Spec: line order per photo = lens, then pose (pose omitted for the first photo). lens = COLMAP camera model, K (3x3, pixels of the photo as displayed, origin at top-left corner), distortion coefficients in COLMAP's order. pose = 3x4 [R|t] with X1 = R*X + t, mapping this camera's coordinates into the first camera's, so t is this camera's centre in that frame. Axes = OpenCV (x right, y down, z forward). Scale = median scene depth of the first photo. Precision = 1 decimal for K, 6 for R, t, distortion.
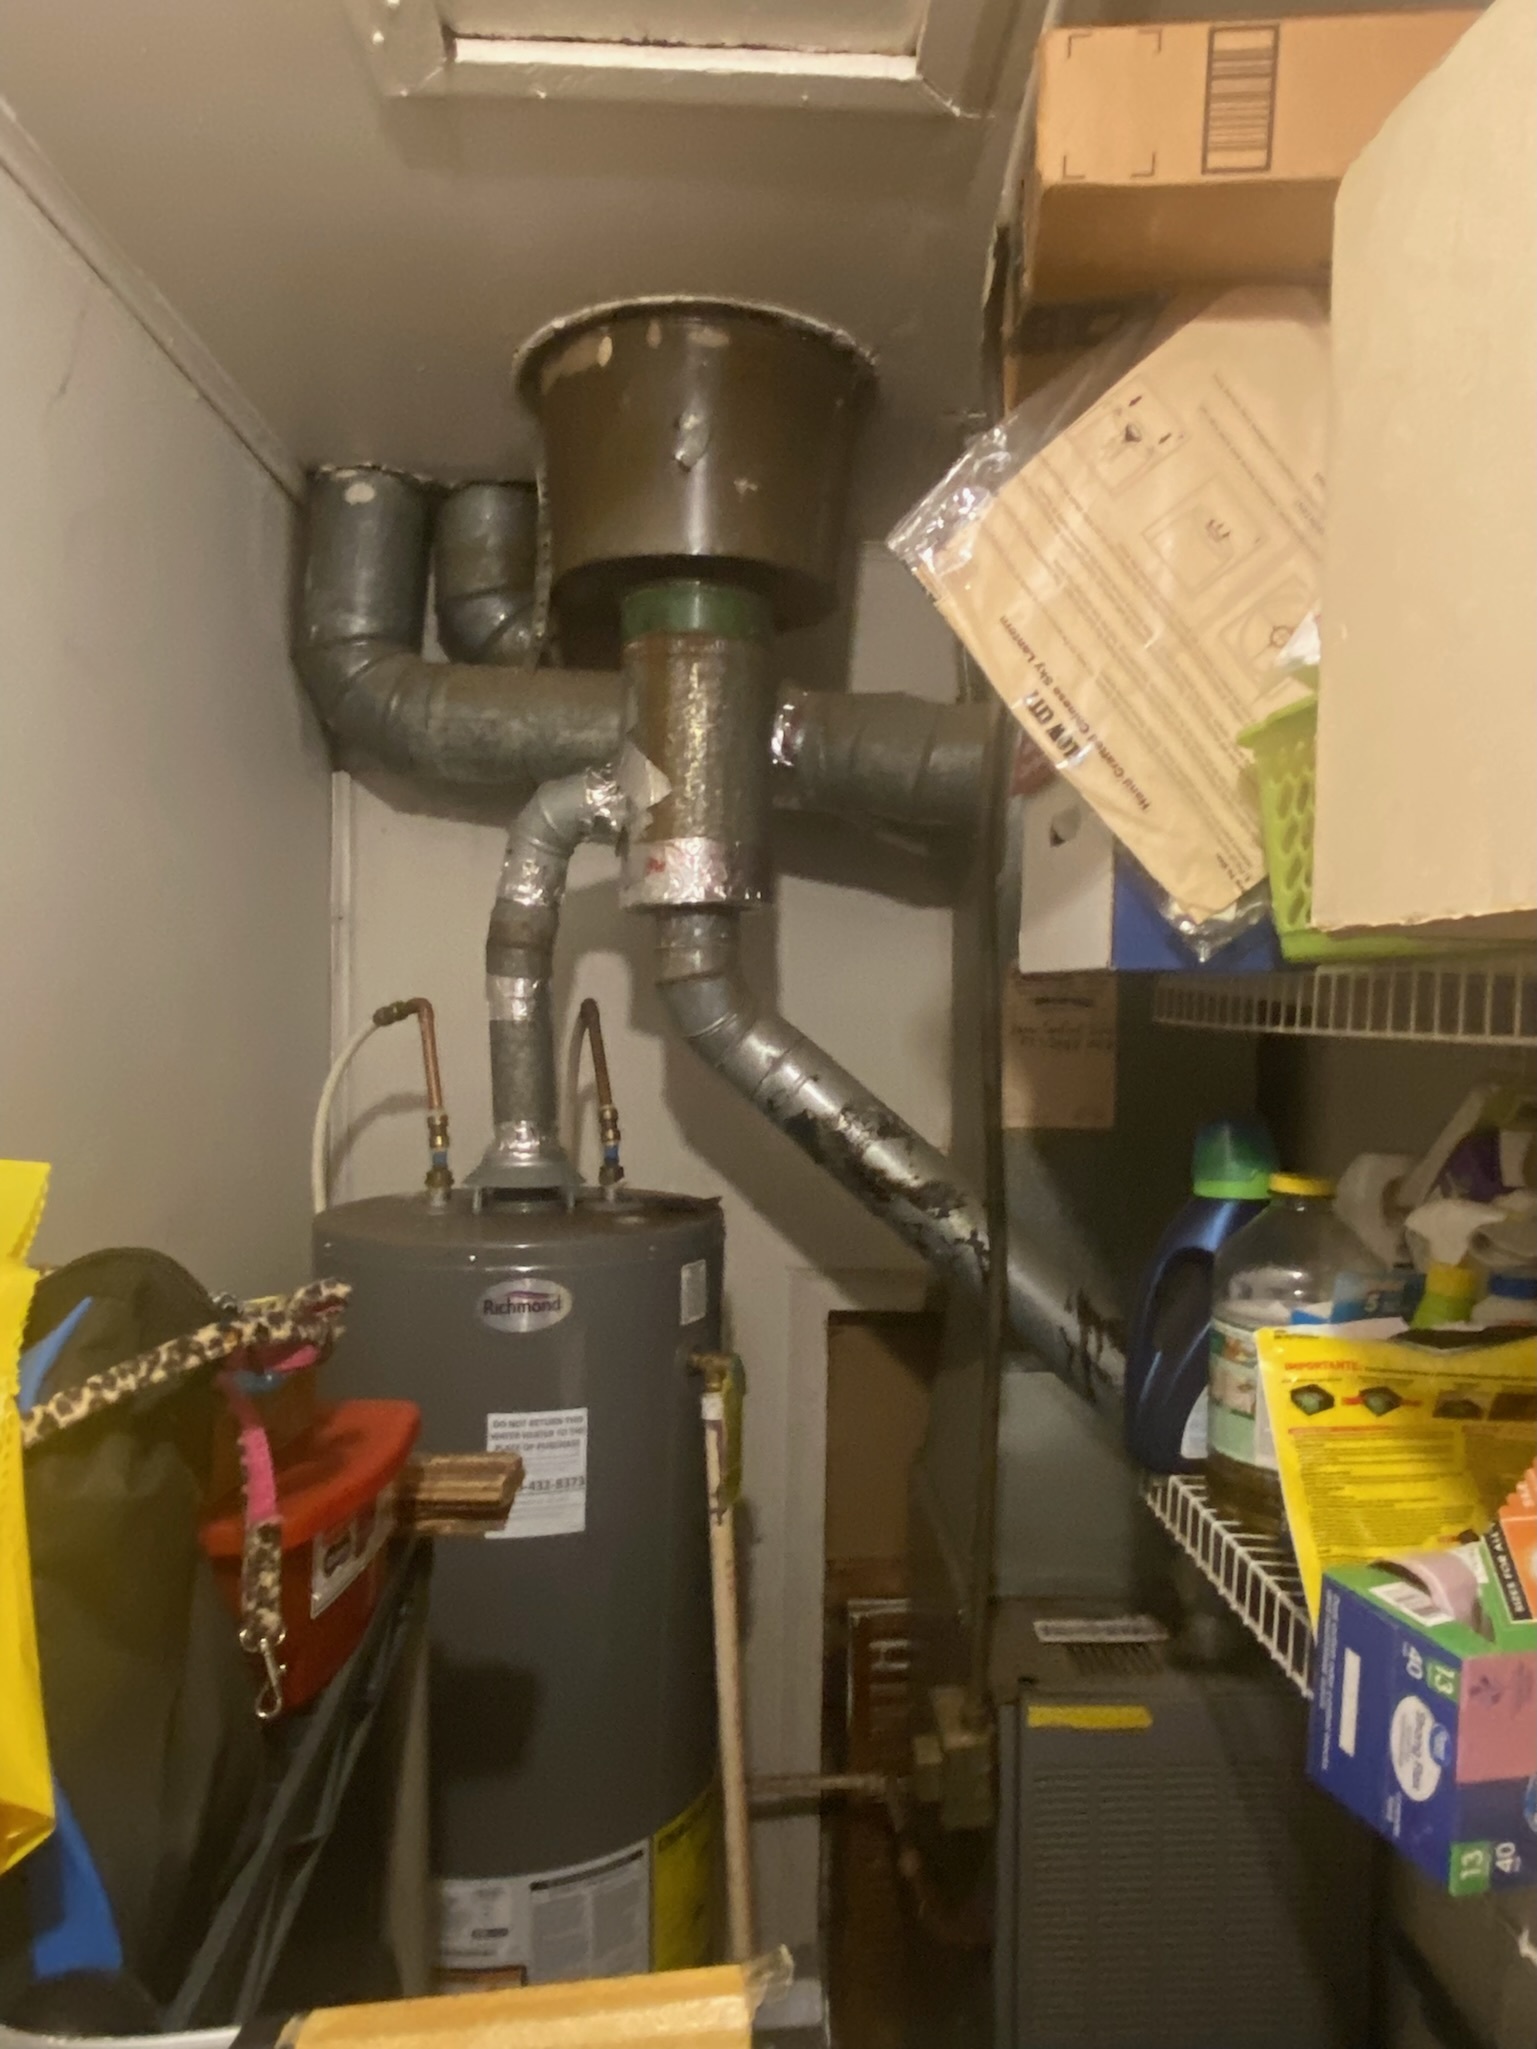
lens RADIAL K [[1415.3, 0, 766.0], [0, 1415.3, 1026.2], [0, 0, 1]] dist [0.071272, -0.112492]
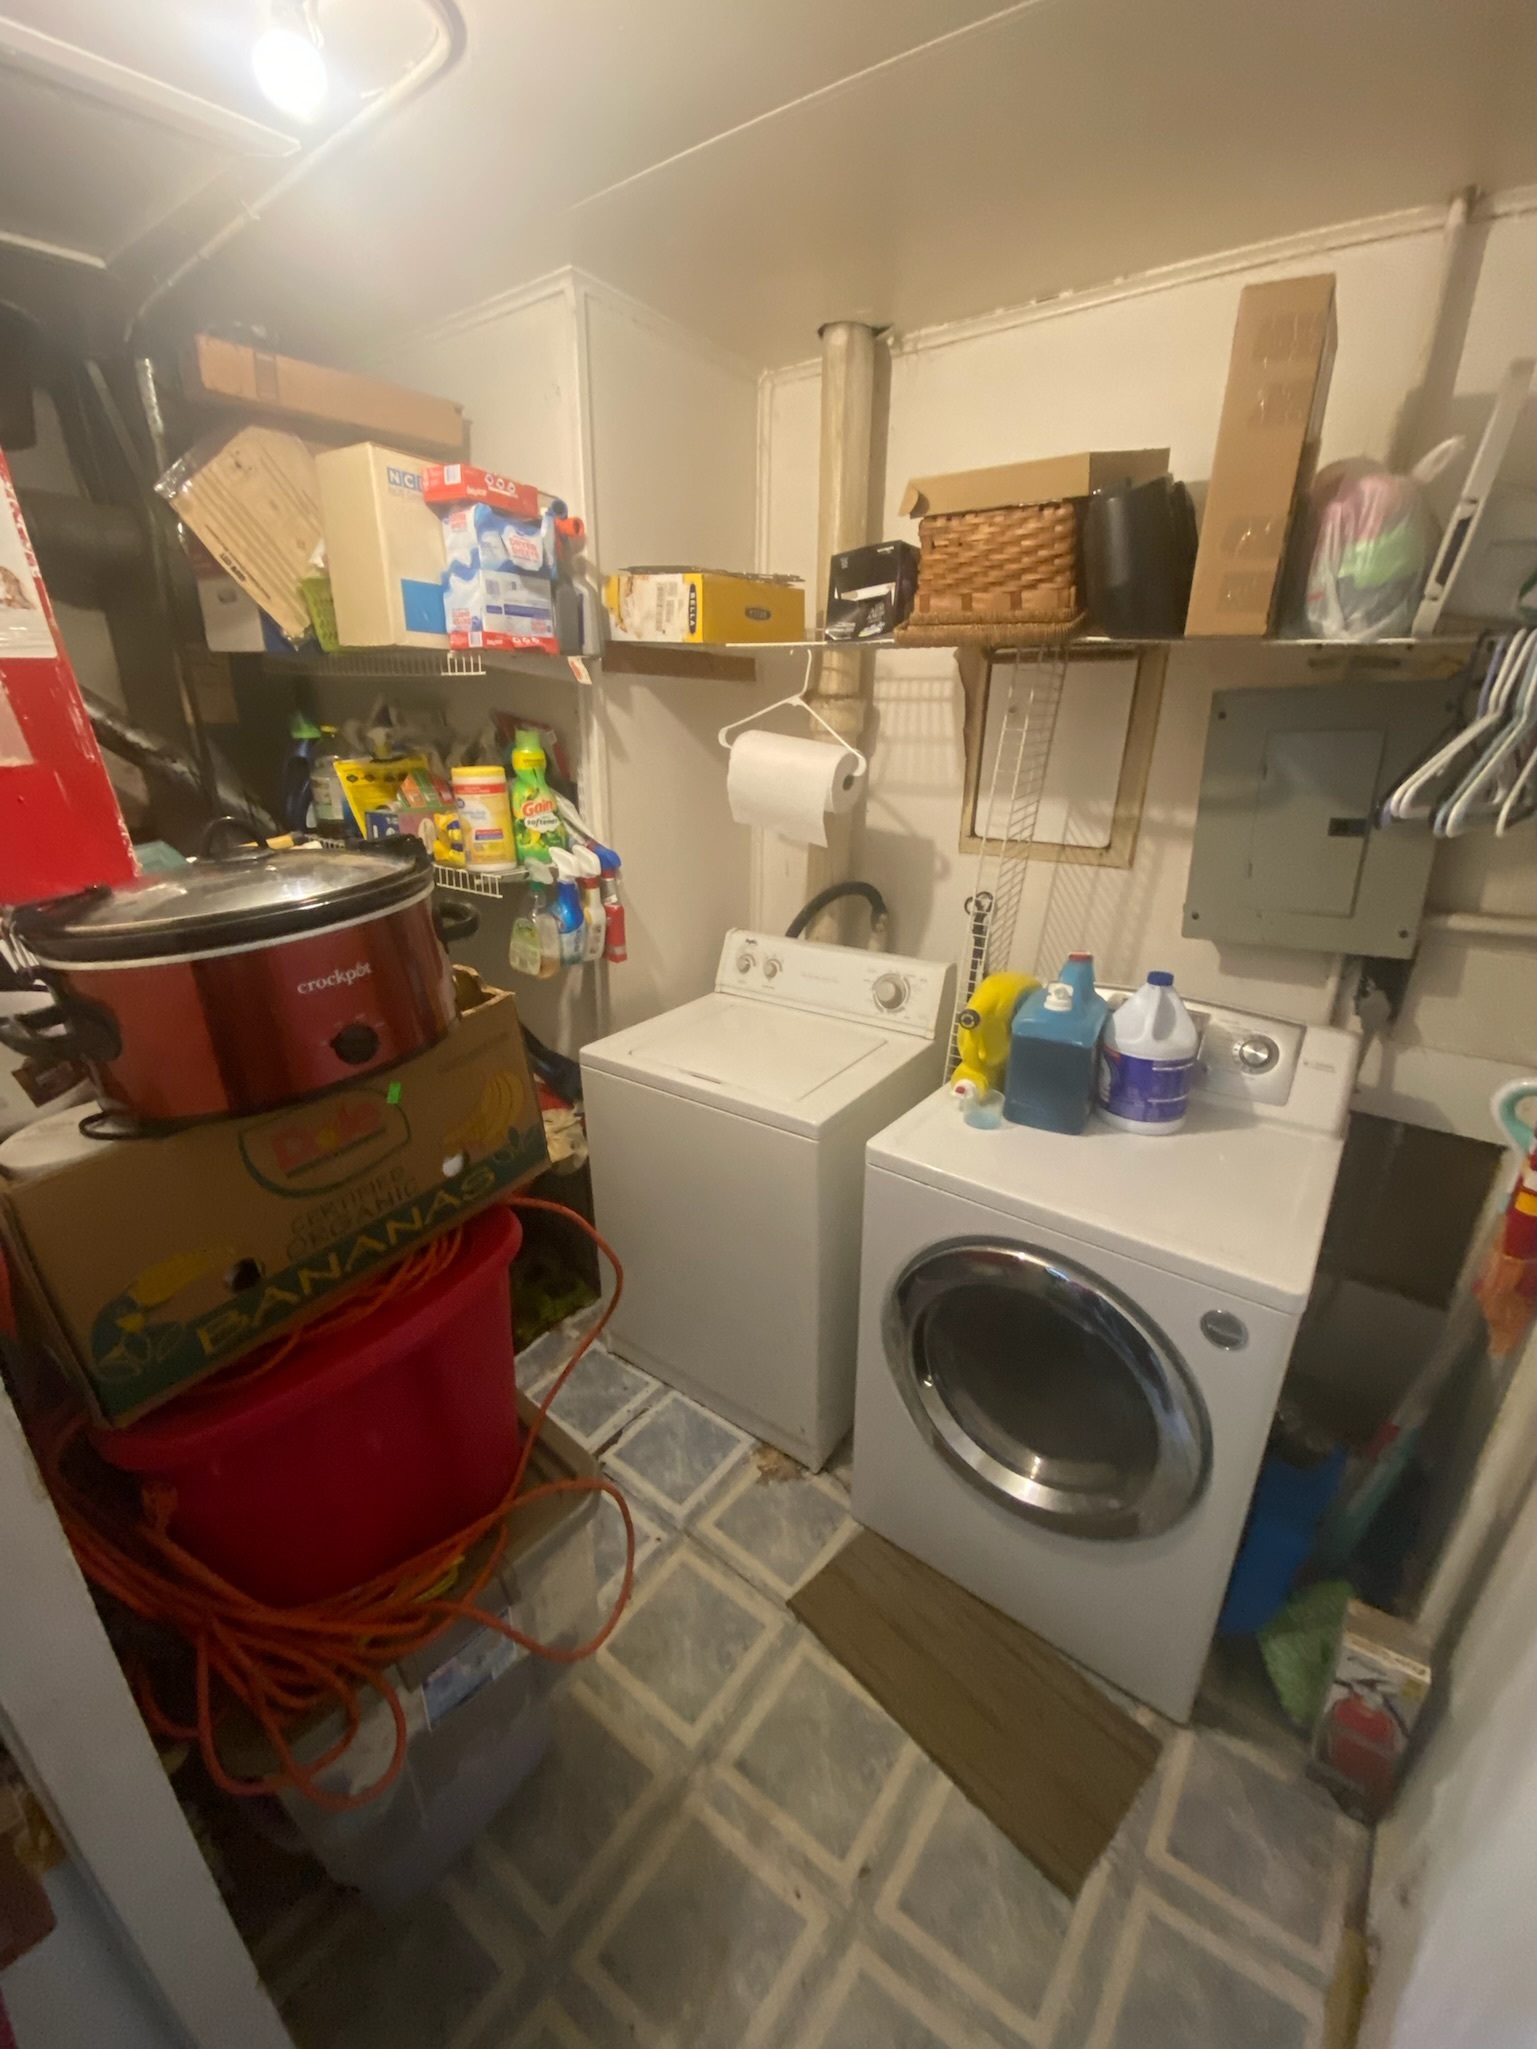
lens RADIAL K [[832.5, 0, 758.1], [0, 832.5, 1031.5], [0, 0, 1]] dist [-0.000819, -0.000154]
pose [[0.647087, -0.285094, 0.707107, -0.381634], [-0.000195, 0.927393, 0.374088, 0.032851], [-0.762416, -0.242206, 0.600048, -0.741119]]
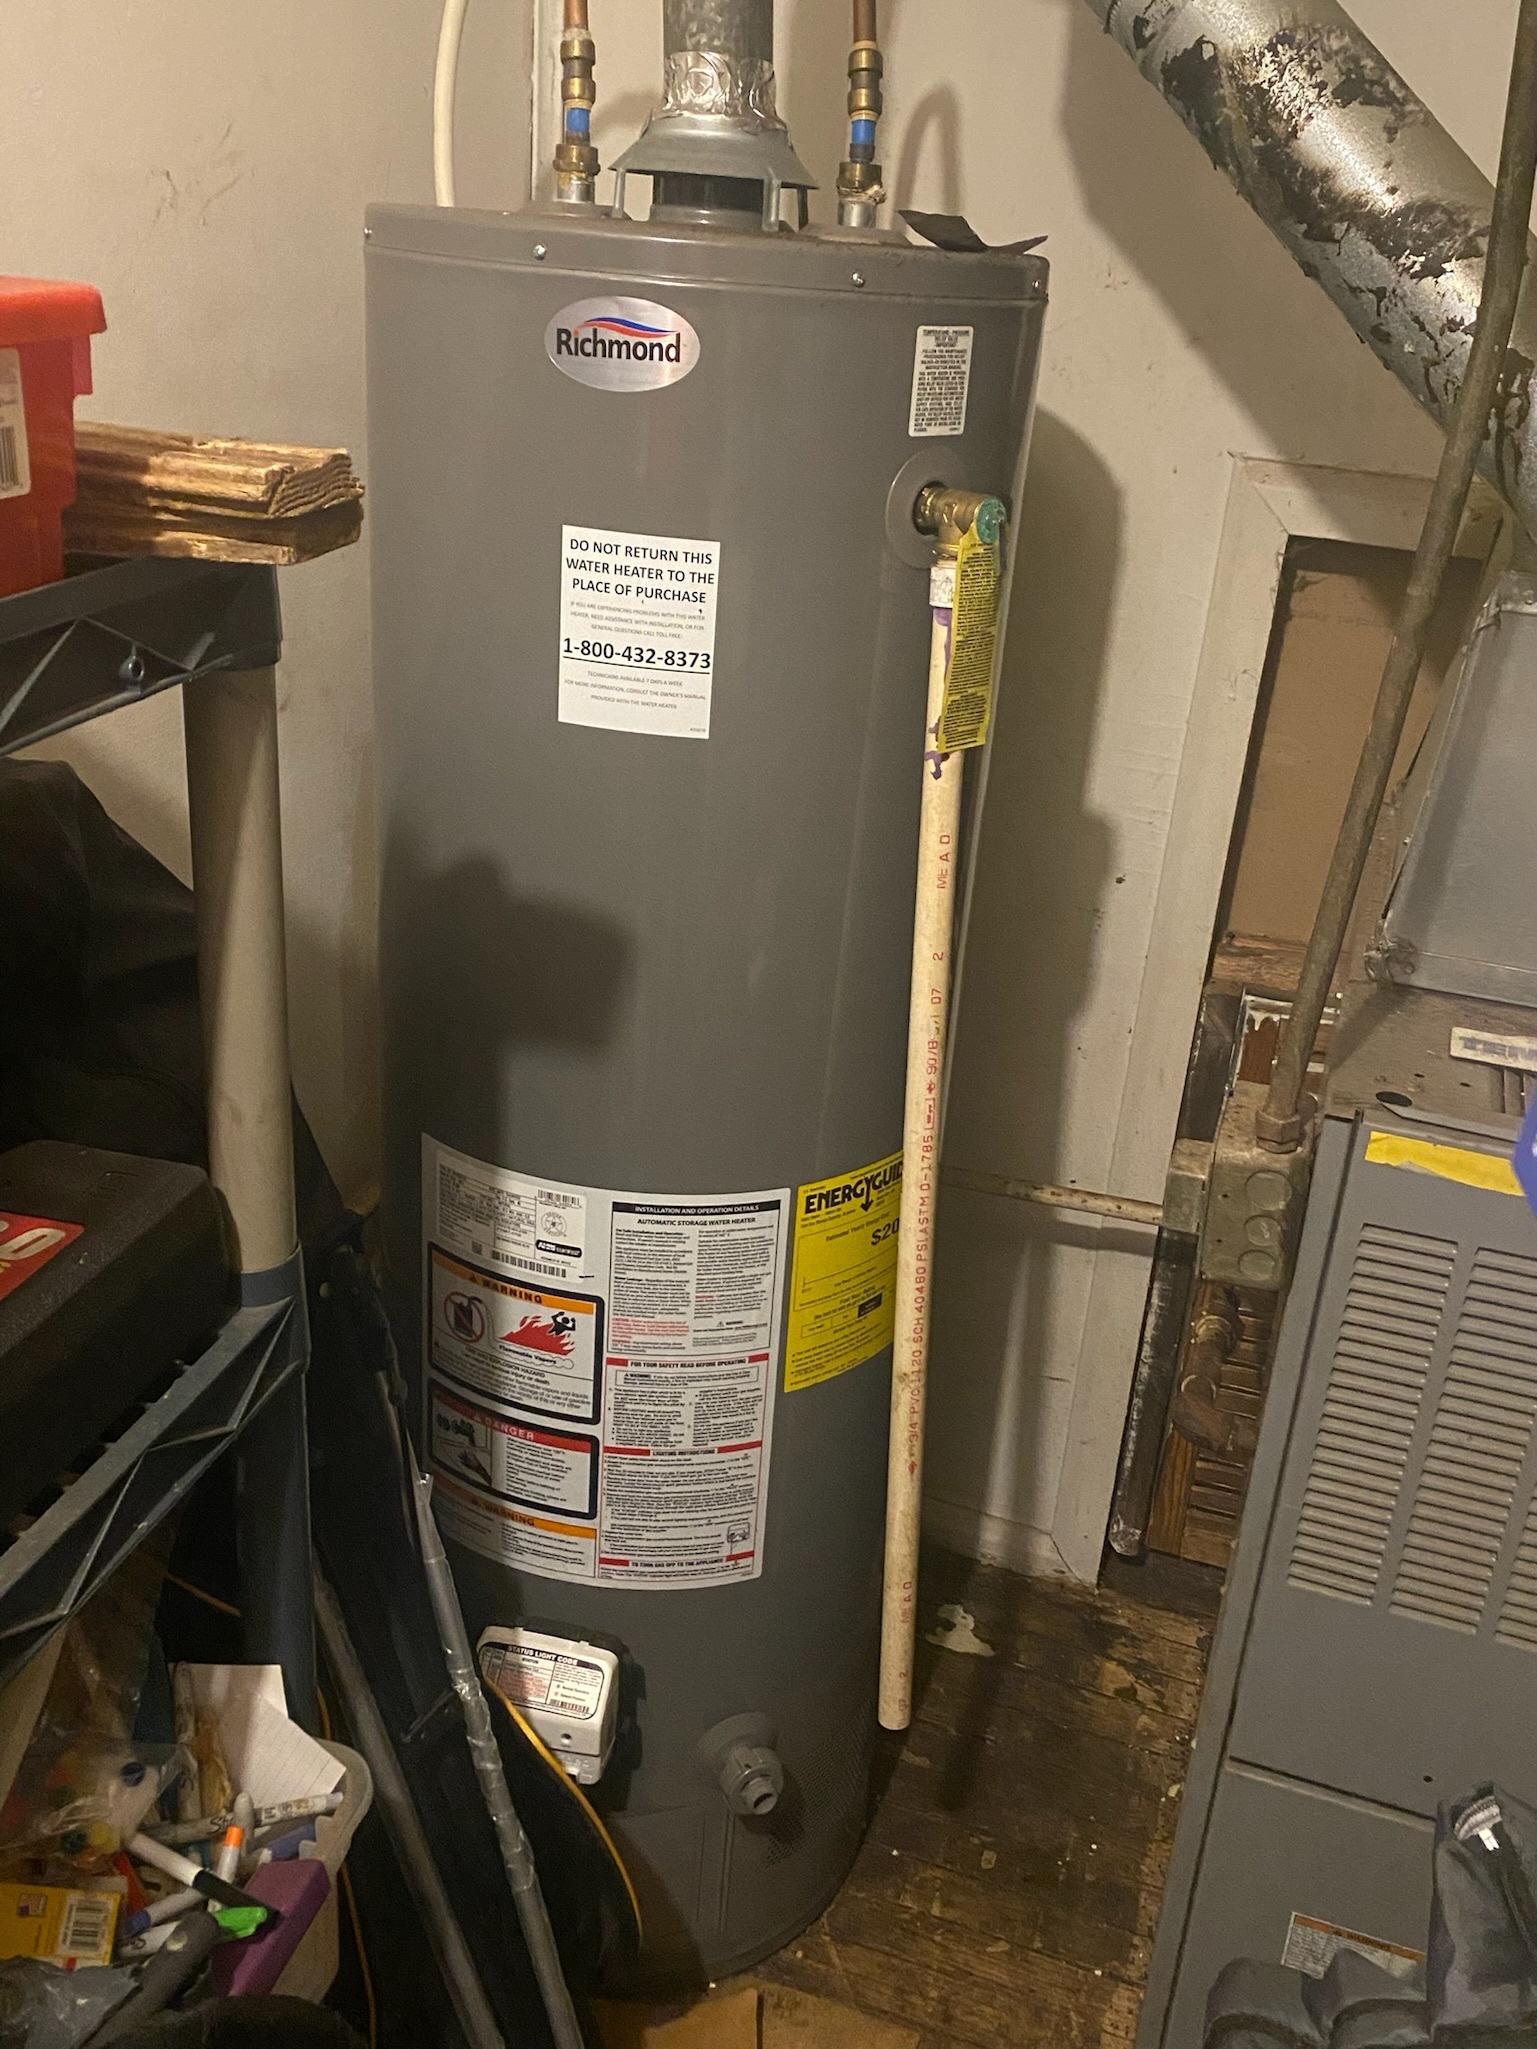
lens RADIAL K [[1806.2, 0, 769.8], [0, 1806.2, 1020.5], [0, 0, 1]] dist [0.091229, -0.089565]
pose [[0.927103, 0.196907, -0.318916, 0.184757], [-0.066172, 0.923506, 0.377833, 0.161281], [0.368919, -0.329187, 0.869215, 0.259130]]
